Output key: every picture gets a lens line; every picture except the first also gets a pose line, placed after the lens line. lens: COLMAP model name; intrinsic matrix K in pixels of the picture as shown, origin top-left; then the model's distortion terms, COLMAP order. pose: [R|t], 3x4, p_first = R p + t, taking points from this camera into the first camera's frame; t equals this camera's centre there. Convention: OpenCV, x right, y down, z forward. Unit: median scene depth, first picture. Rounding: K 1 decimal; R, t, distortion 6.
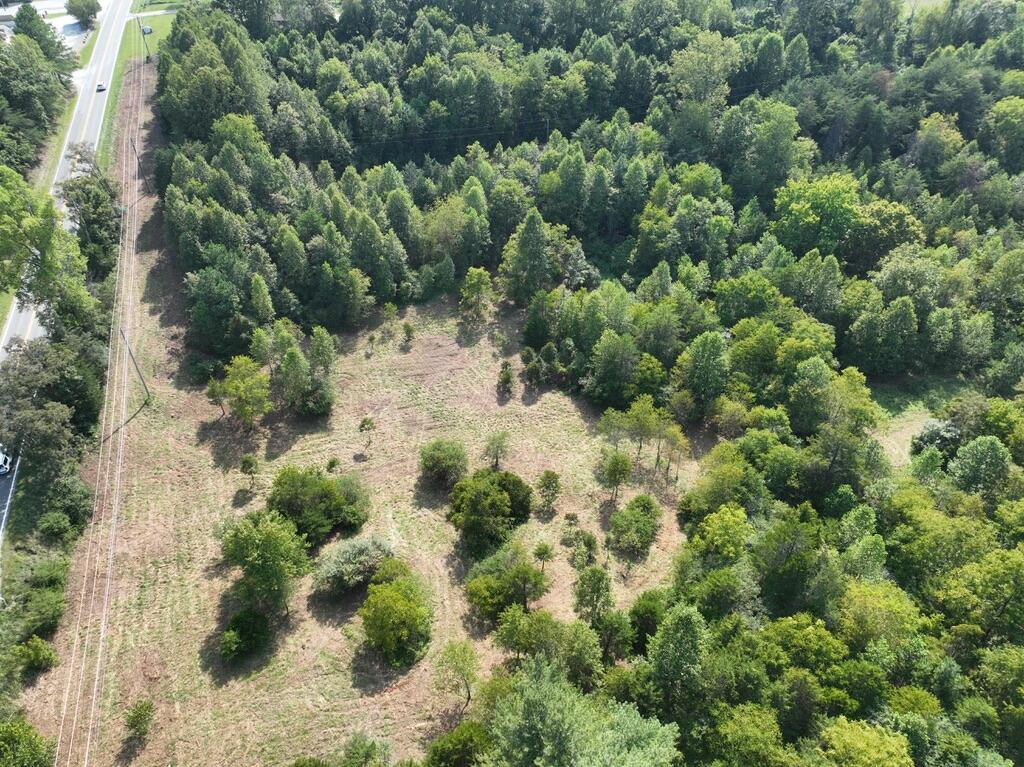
lens RADIAL K [[725.3, 0, 511.7], [0, 725.3, 383.5], [0, 0, 1]] dist [0.004179, 0.018381]
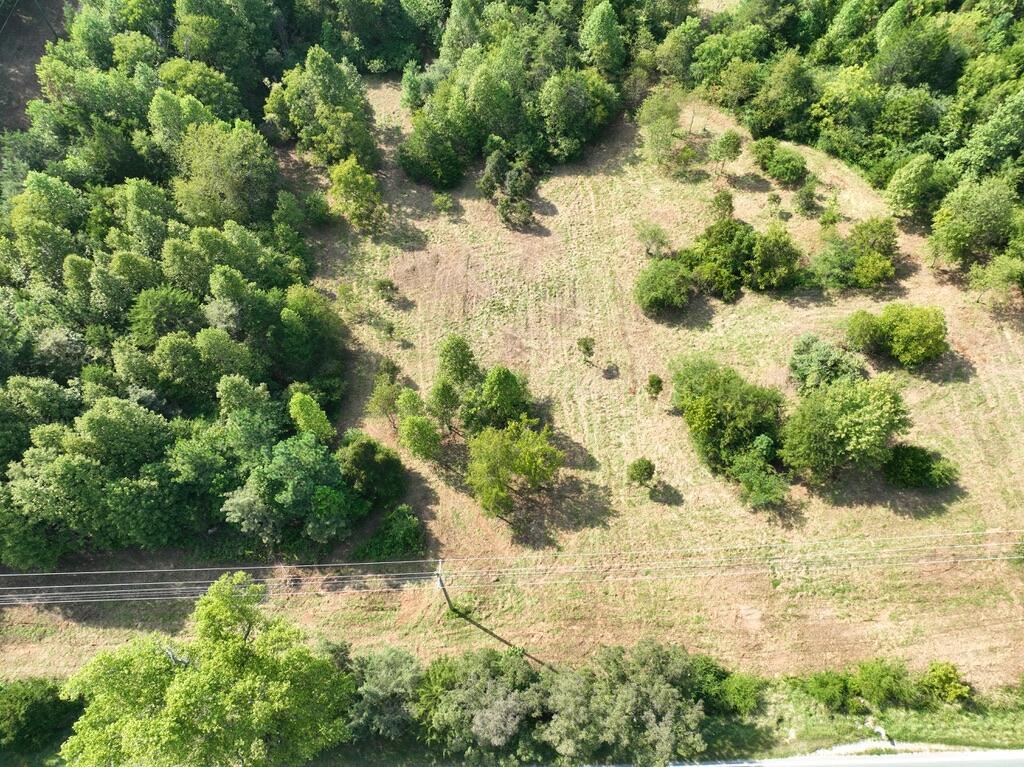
lens RADIAL K [[725.3, 0, 512.2], [0, 725.3, 383.7], [0, 0, 1]] dist [0.004179, 0.018381]
pose [[0.281668, -0.826859, 0.486793, -0.645128], [0.614008, 0.545183, 0.570762, -0.425974], [-0.737331, 0.138130, 0.661259, 0.534195]]
